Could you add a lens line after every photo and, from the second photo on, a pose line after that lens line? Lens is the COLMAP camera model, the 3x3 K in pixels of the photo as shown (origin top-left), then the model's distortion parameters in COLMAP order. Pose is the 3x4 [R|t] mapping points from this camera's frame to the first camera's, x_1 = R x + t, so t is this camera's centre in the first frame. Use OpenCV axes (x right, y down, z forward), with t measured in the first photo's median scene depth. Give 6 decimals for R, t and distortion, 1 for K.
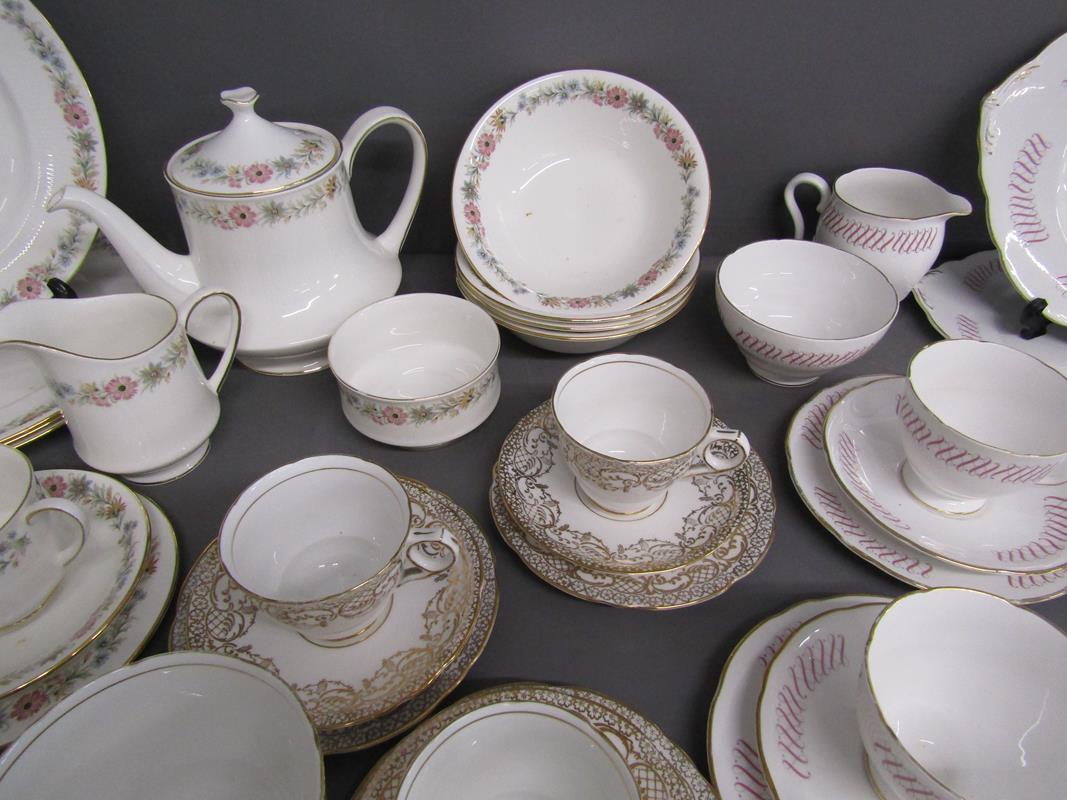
lens RADIAL K [[765.9, 0, 533.5], [0, 765.9, 400.0], [0, 0, 1]] dist [-0.011337, -0.004299]
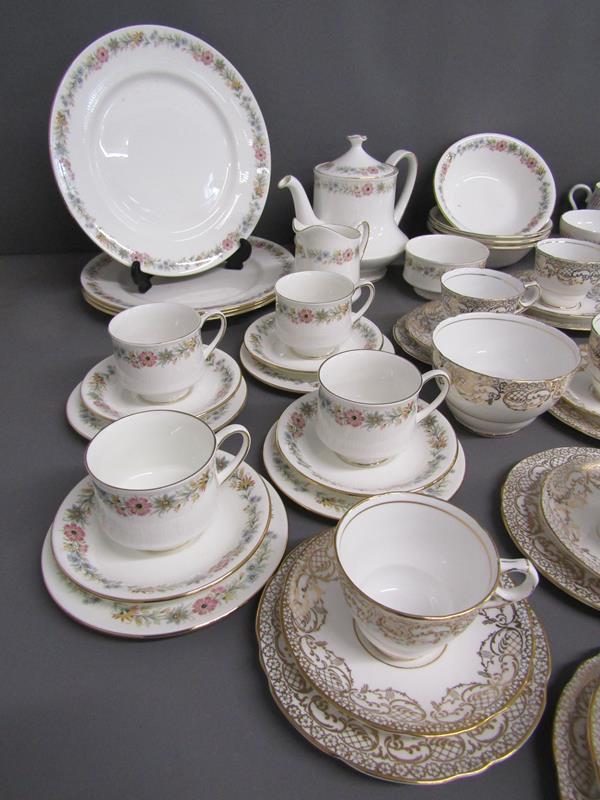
lens RADIAL K [[574.3, 0, 298.8], [0, 574.3, 389.8], [0, 0, 1]] dist [-0.011337, -0.004299]
pose [[0.987331, -0.083167, 0.135130, -0.719486], [0.103561, 0.982989, -0.151685, 0.451132], [-0.120216, 0.163757, 0.979148, -0.369939]]
